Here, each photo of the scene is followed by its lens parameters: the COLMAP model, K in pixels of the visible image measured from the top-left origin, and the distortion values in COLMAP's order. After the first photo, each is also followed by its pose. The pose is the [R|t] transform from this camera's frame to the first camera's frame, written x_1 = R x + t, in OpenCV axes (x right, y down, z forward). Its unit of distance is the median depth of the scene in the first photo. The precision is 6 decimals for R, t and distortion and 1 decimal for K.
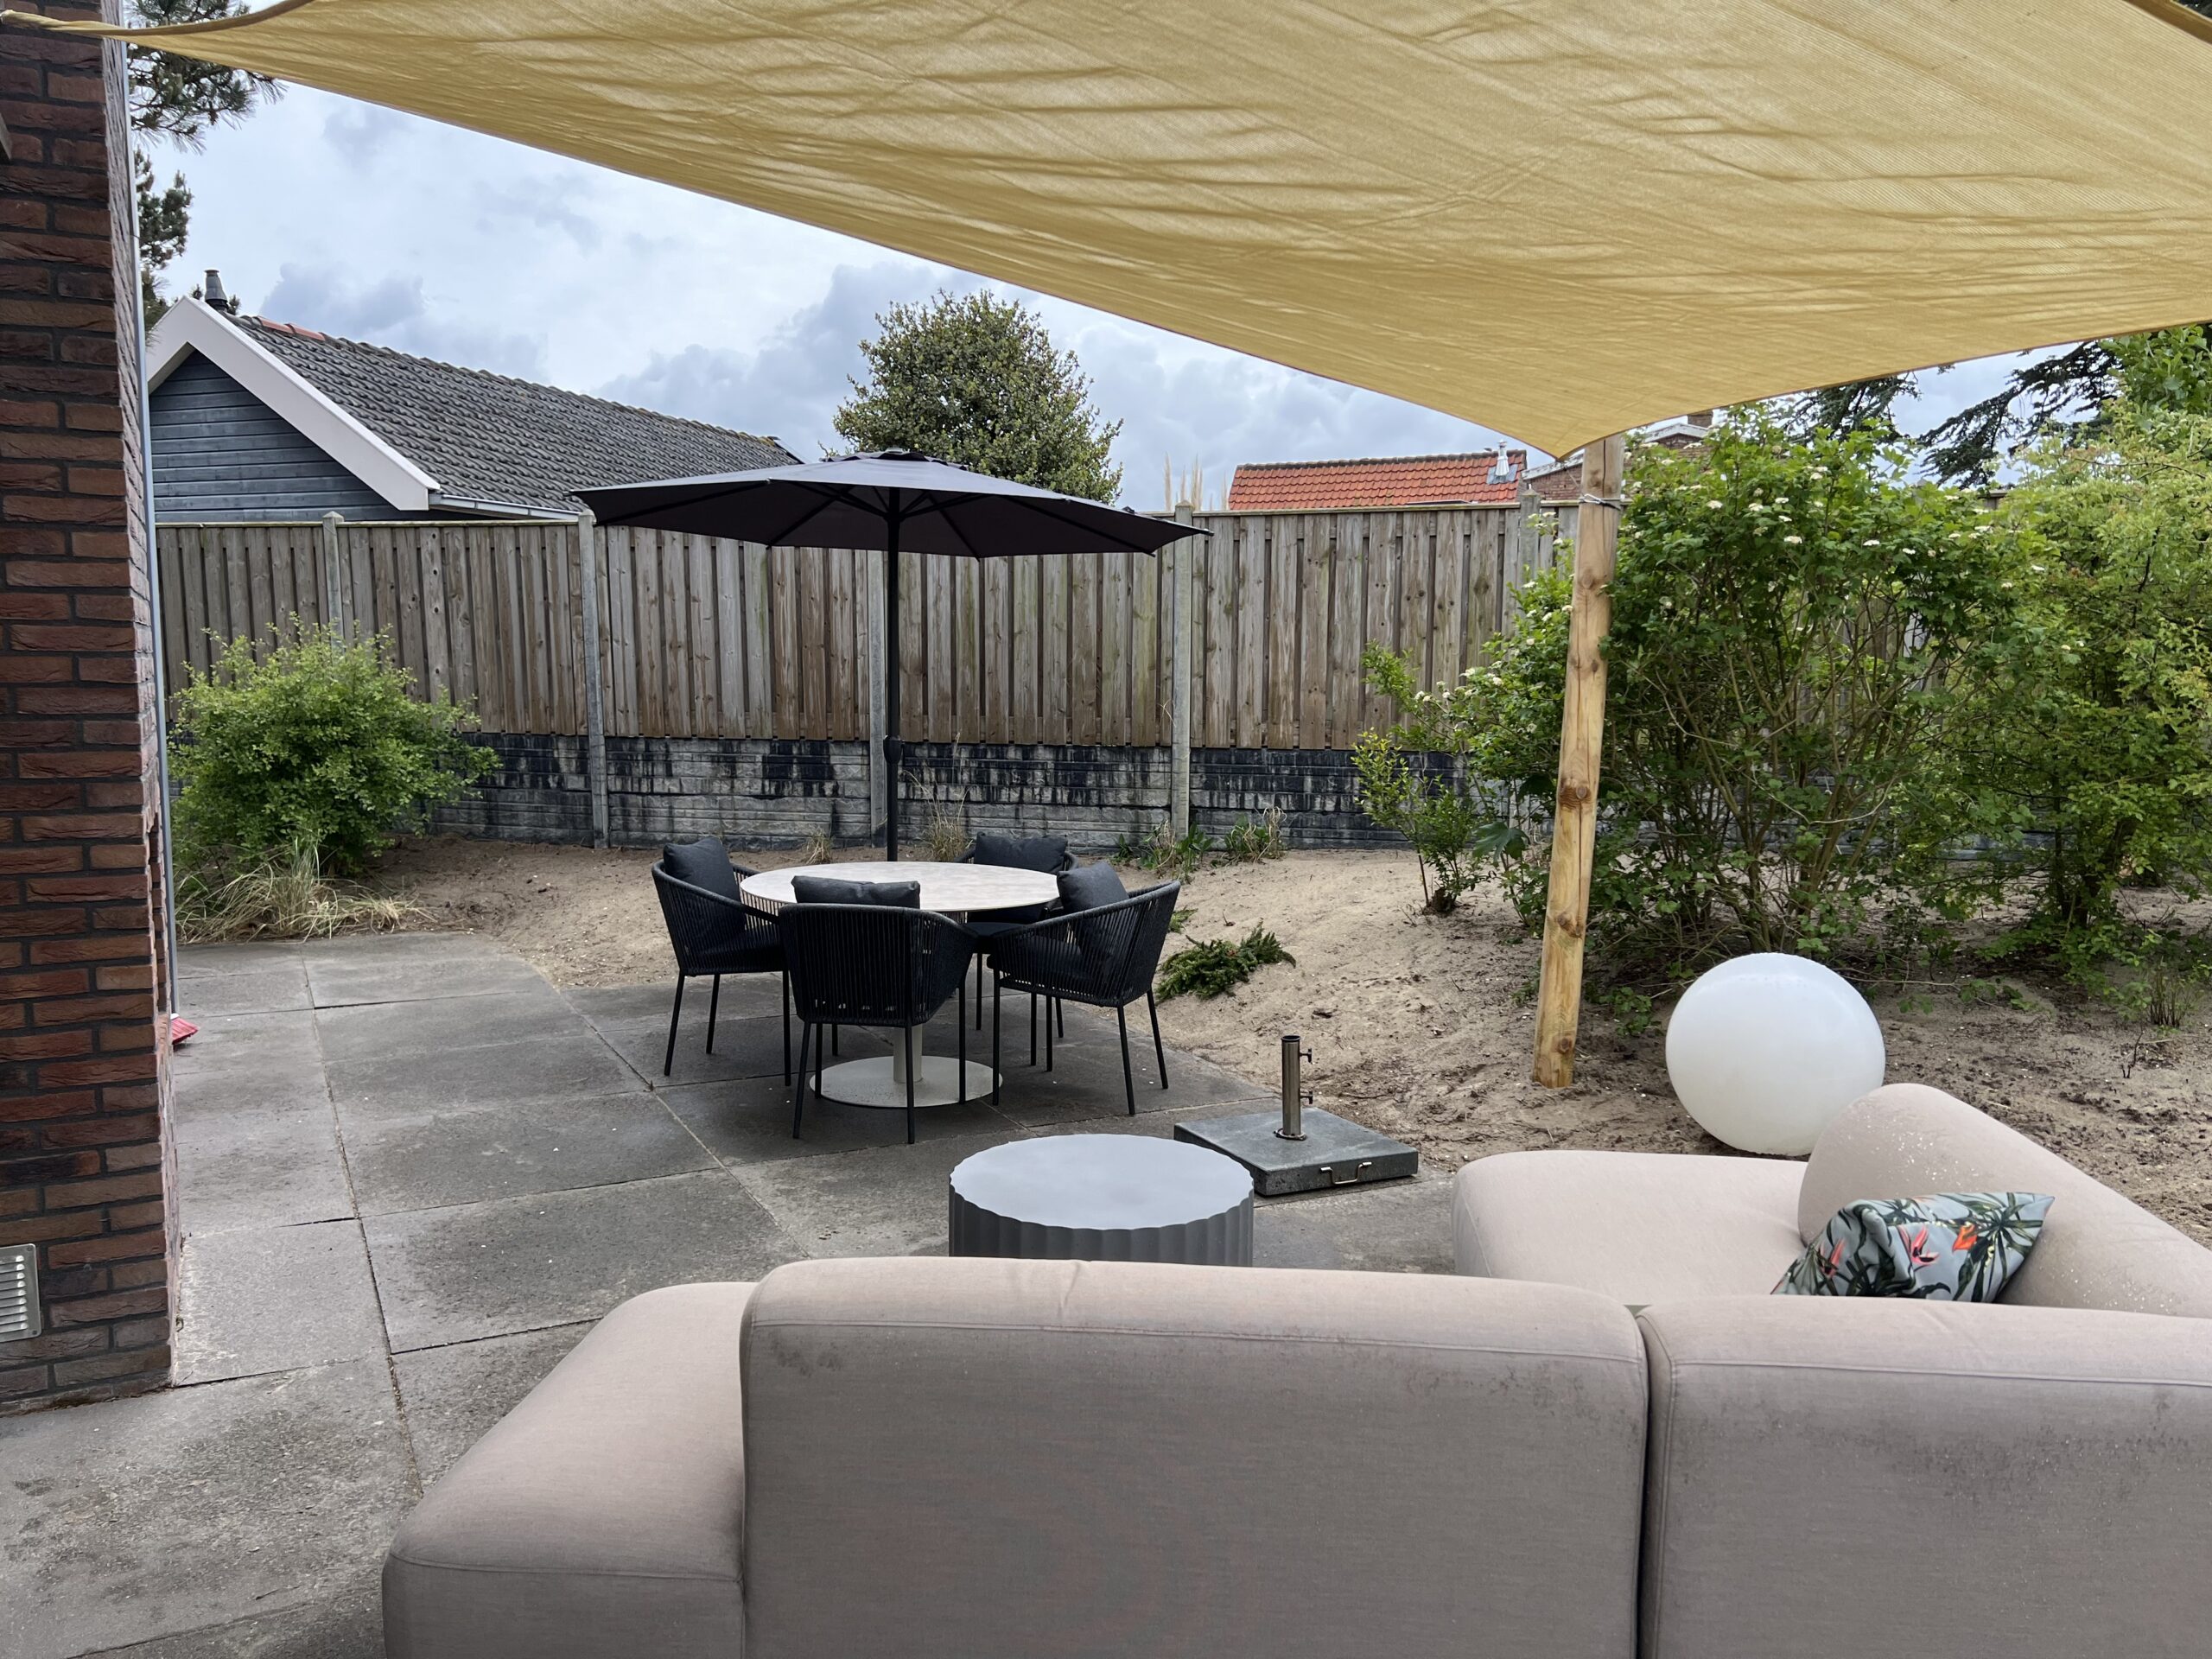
lens RADIAL K [[1629.1, 0, 1106.0], [0, 1629.1, 829.5], [0, 0, 1]] dist [0.157389, -0.318835]
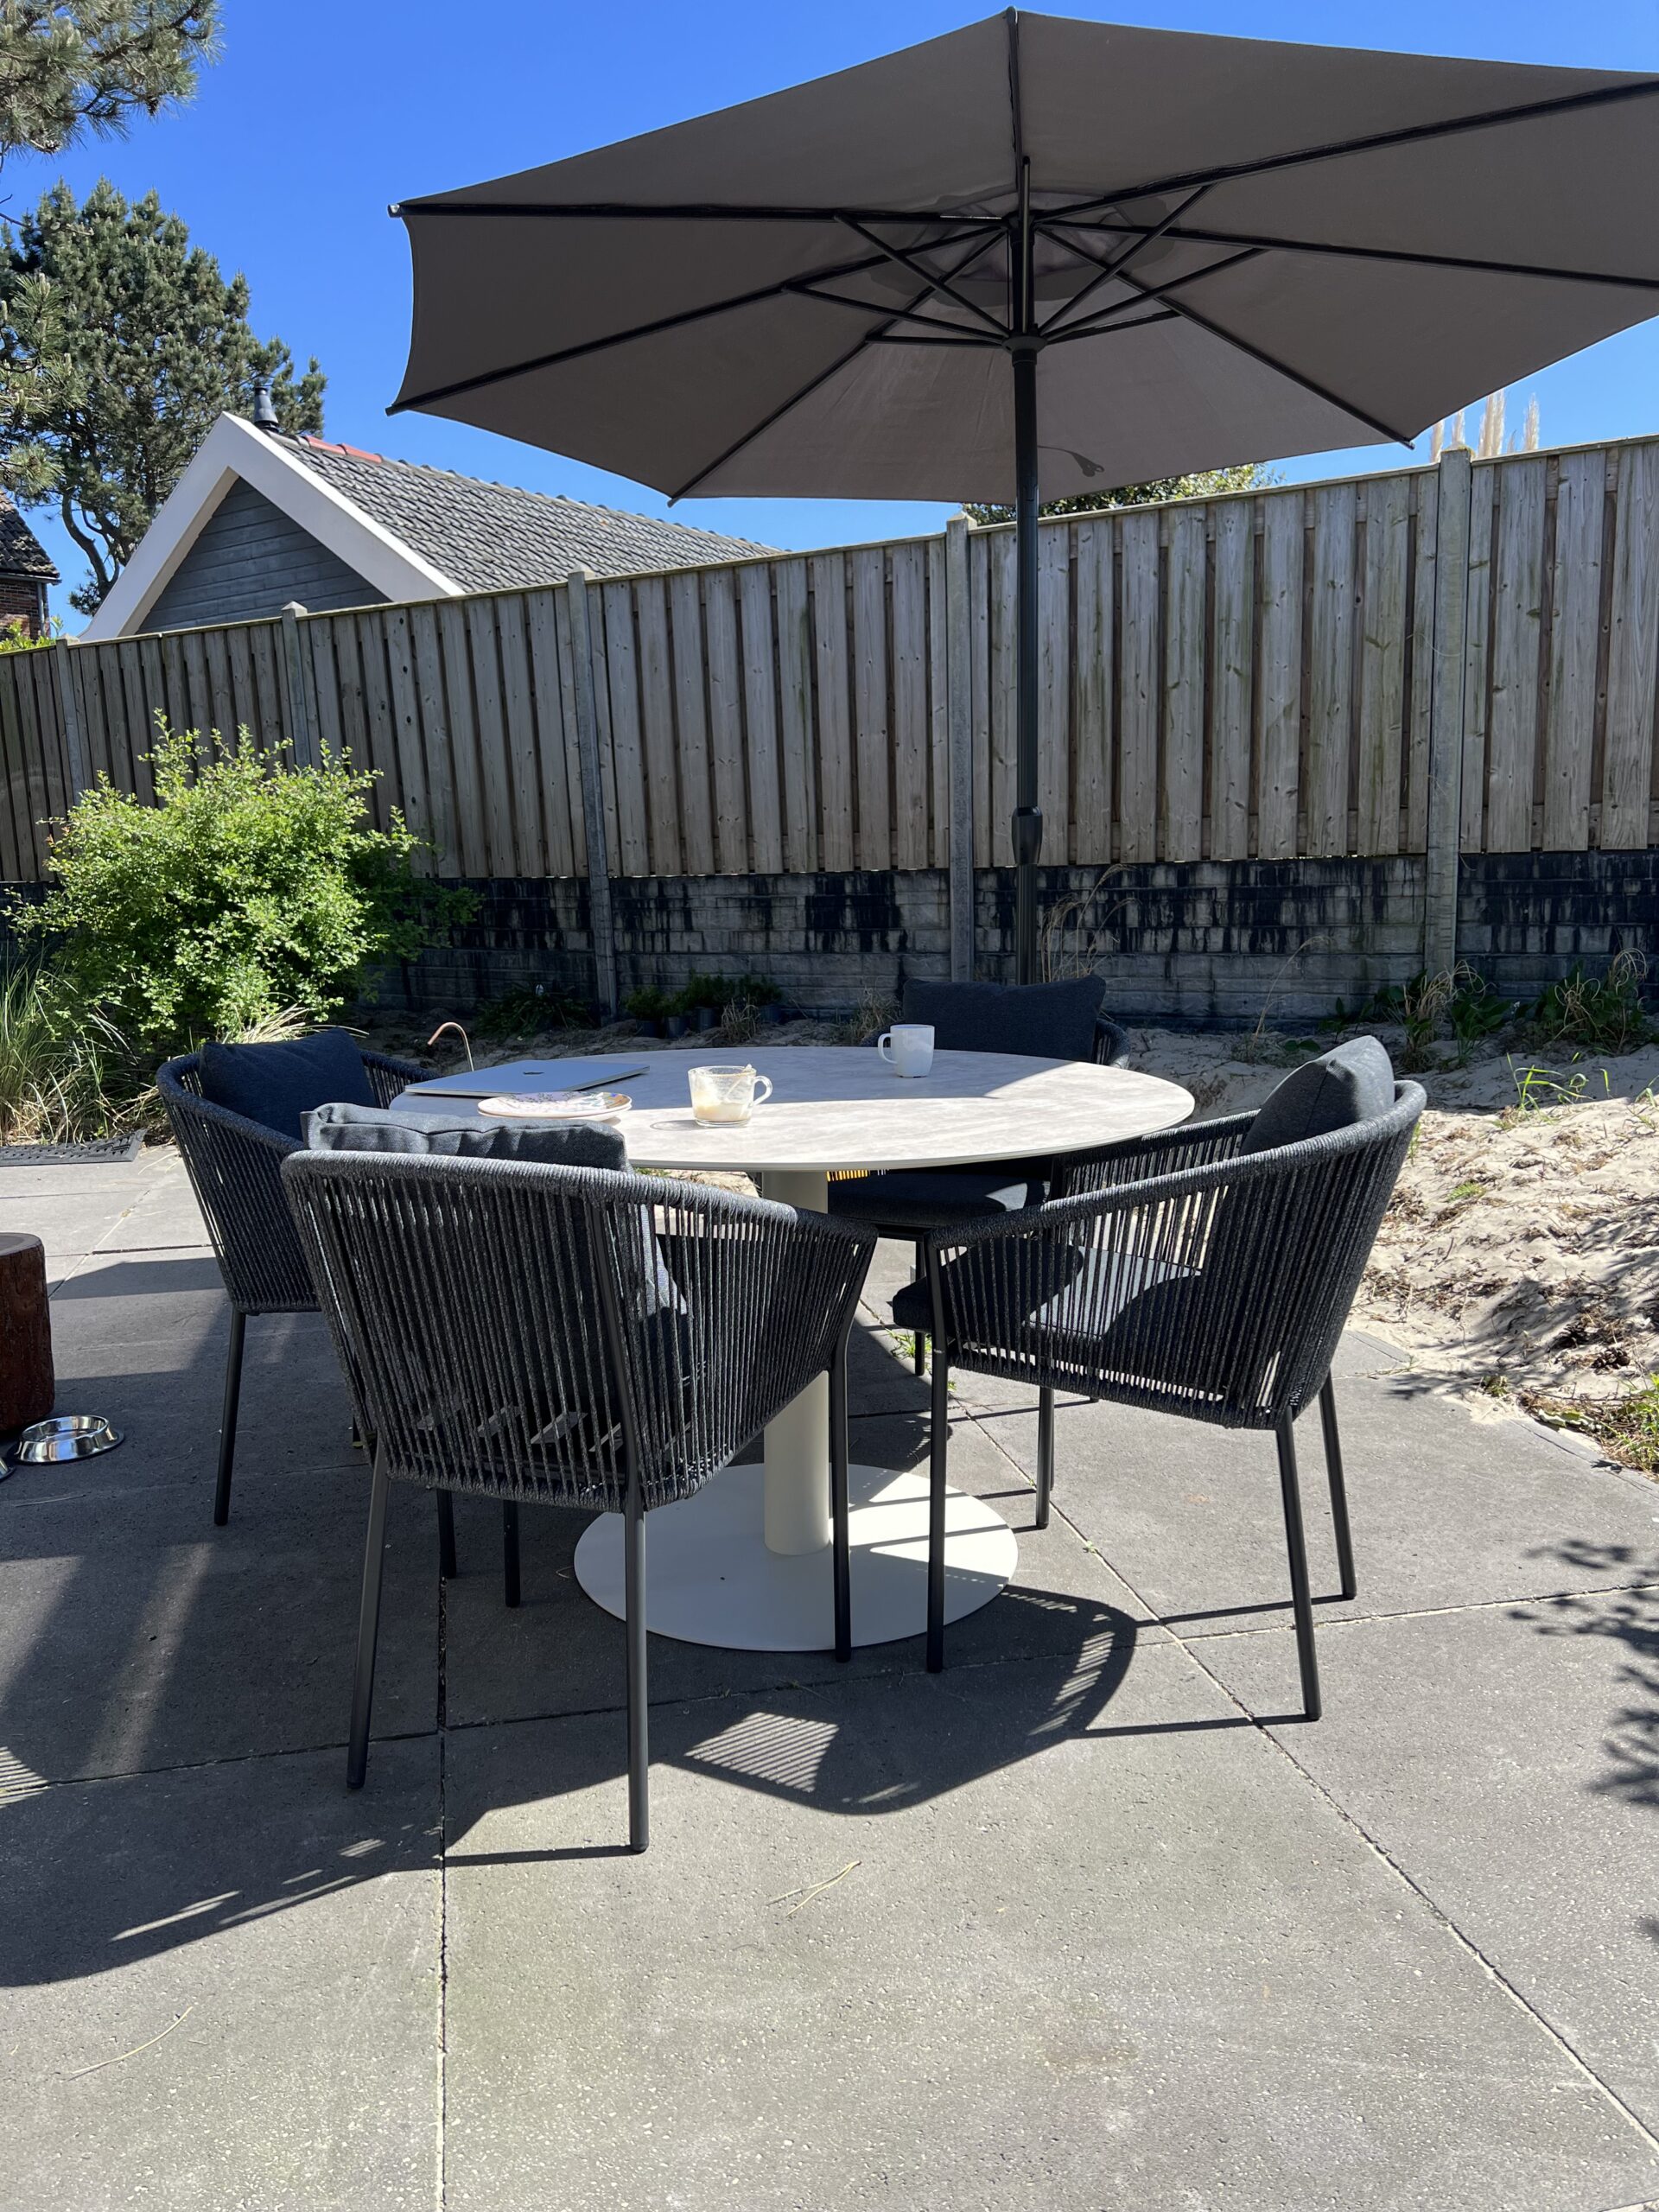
lens RADIAL K [[1629.1, 0, 829.5], [0, 1629.1, 1106.0], [0, 0, 1]] dist [0.157389, -0.318835]
pose [[0.966065, 0.007622, -0.258185, -0.014613], [0.004818, 0.998859, 0.047518, 0.012607], [0.258253, -0.047149, 0.964926, 0.313155]]
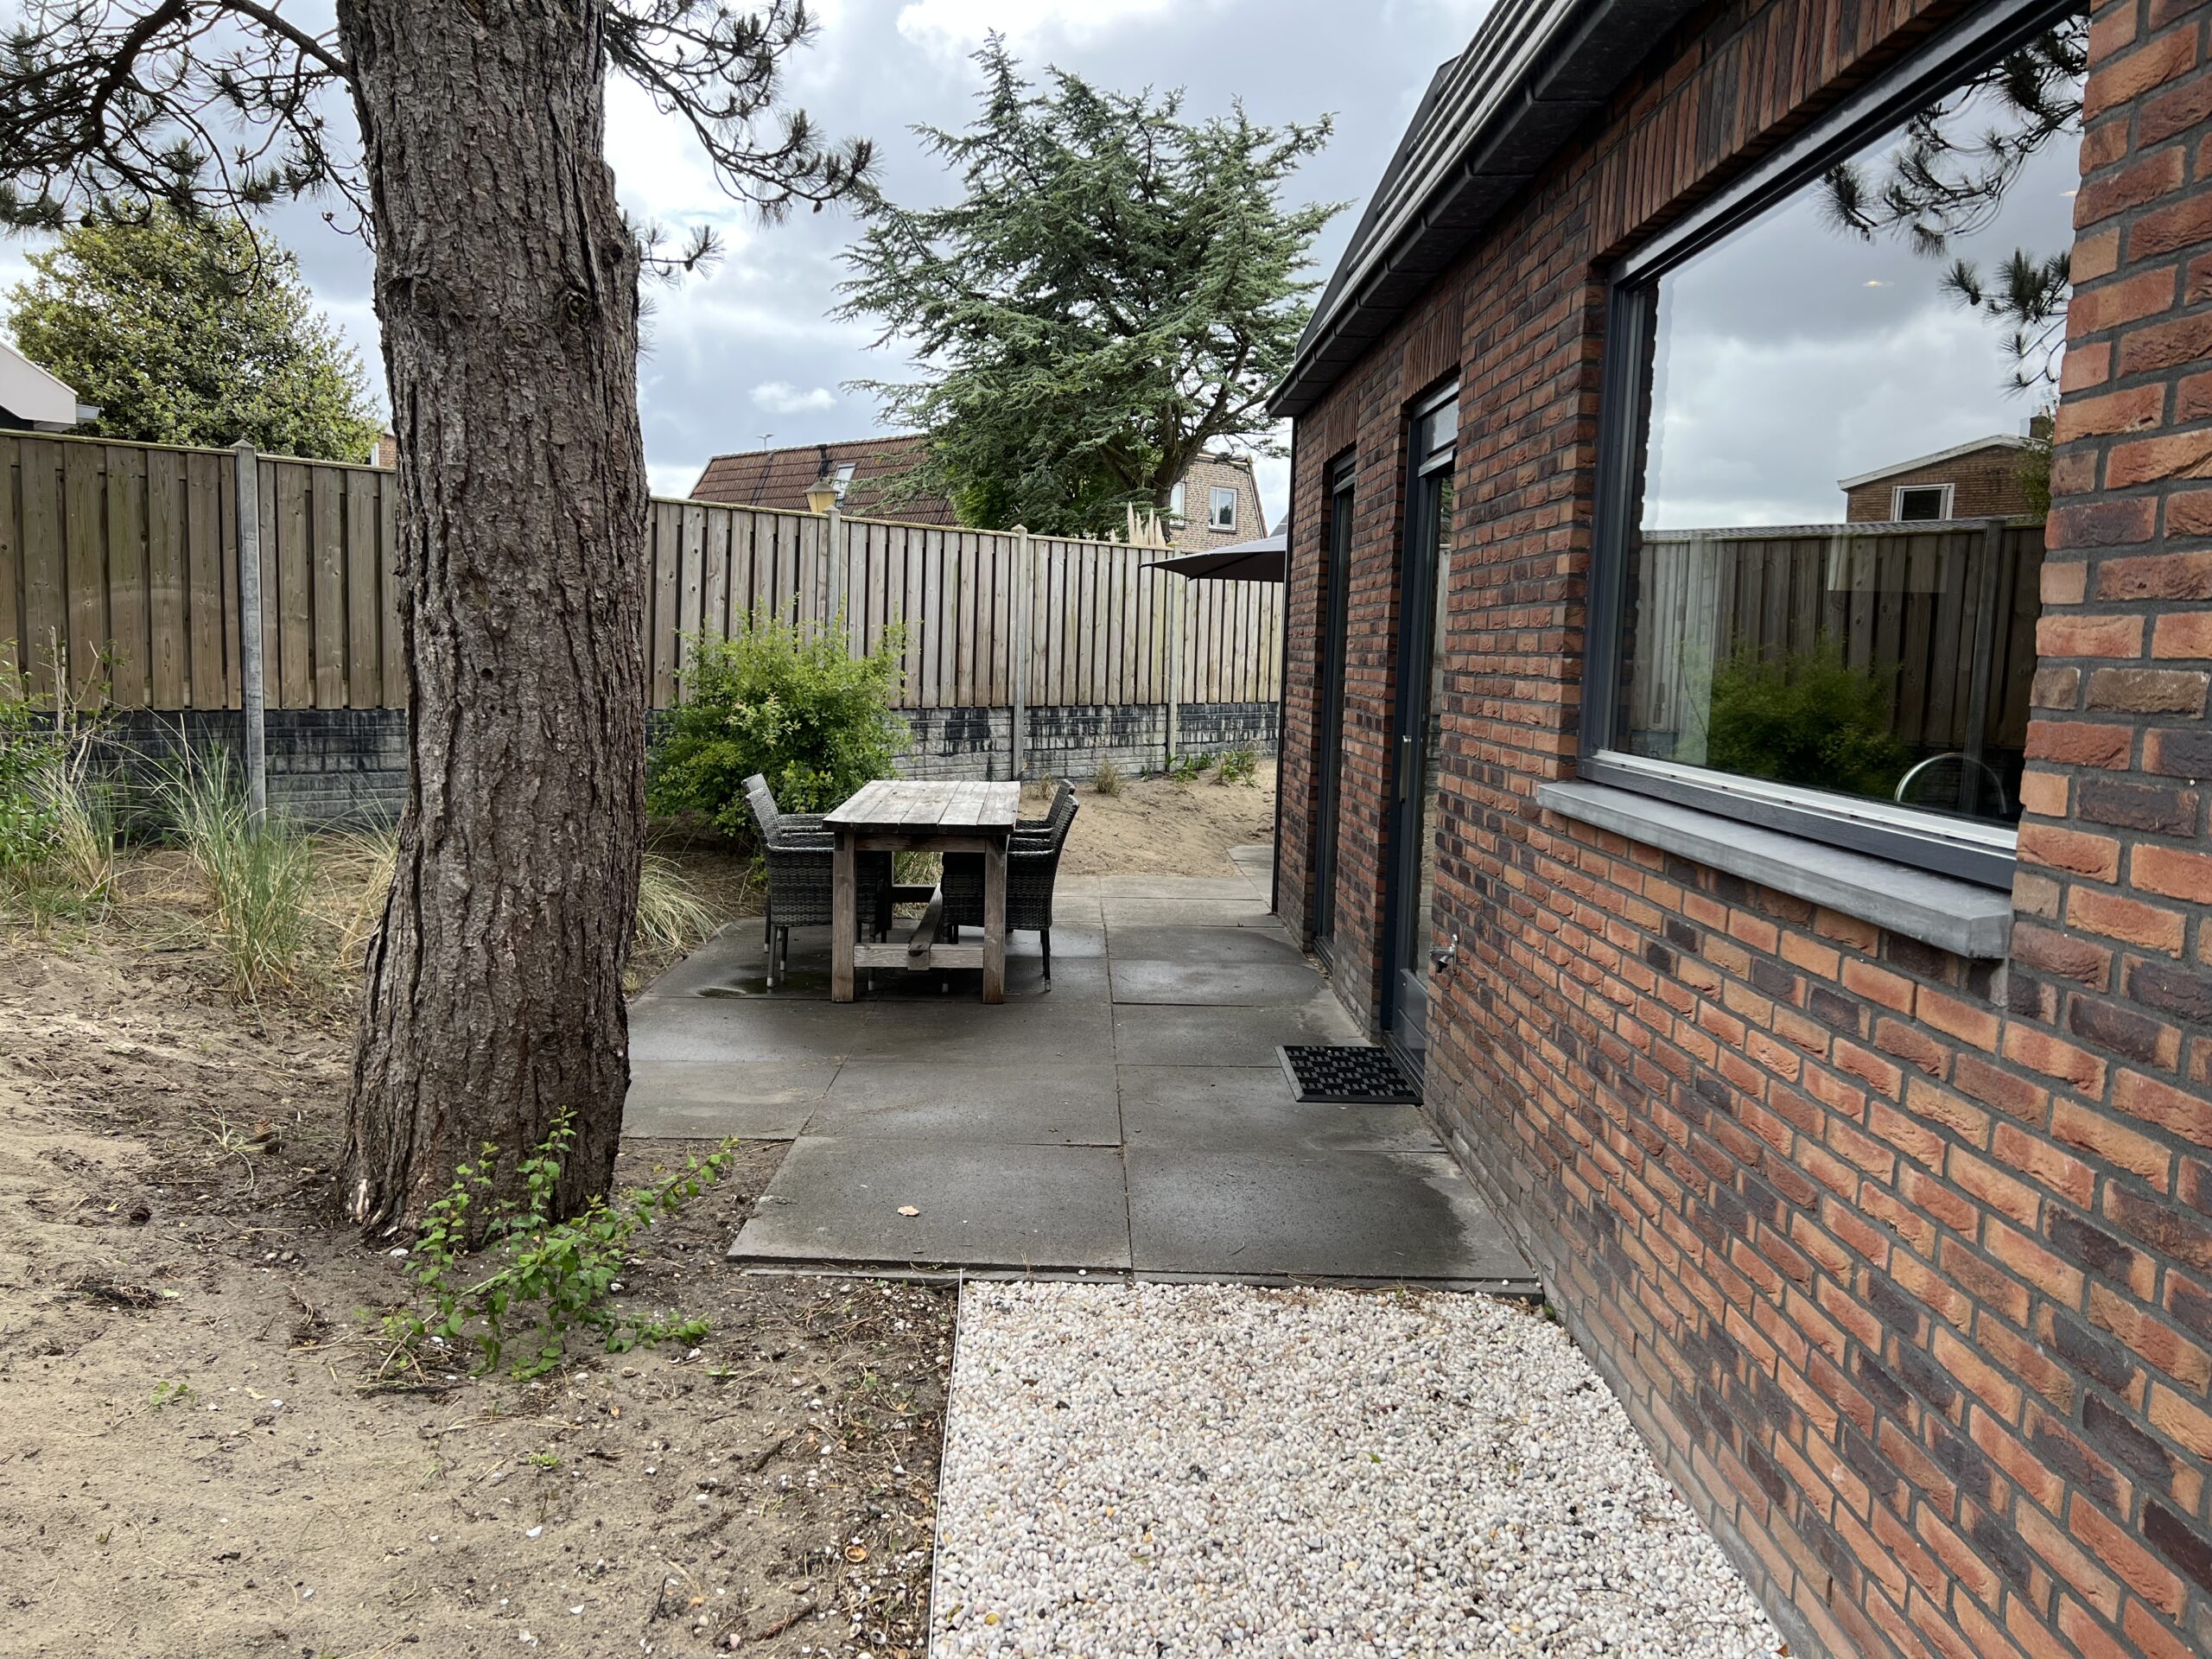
lens RADIAL K [[1629.1, 0, 1106.0], [0, 1629.1, 829.5], [0, 0, 1]] dist [0.157389, -0.318835]
pose [[0.445649, -0.092157, 0.890452, -1.271713], [0.072933, 0.995118, 0.066488, -0.037158], [-0.892232, 0.035314, 0.450195, 0.344545]]
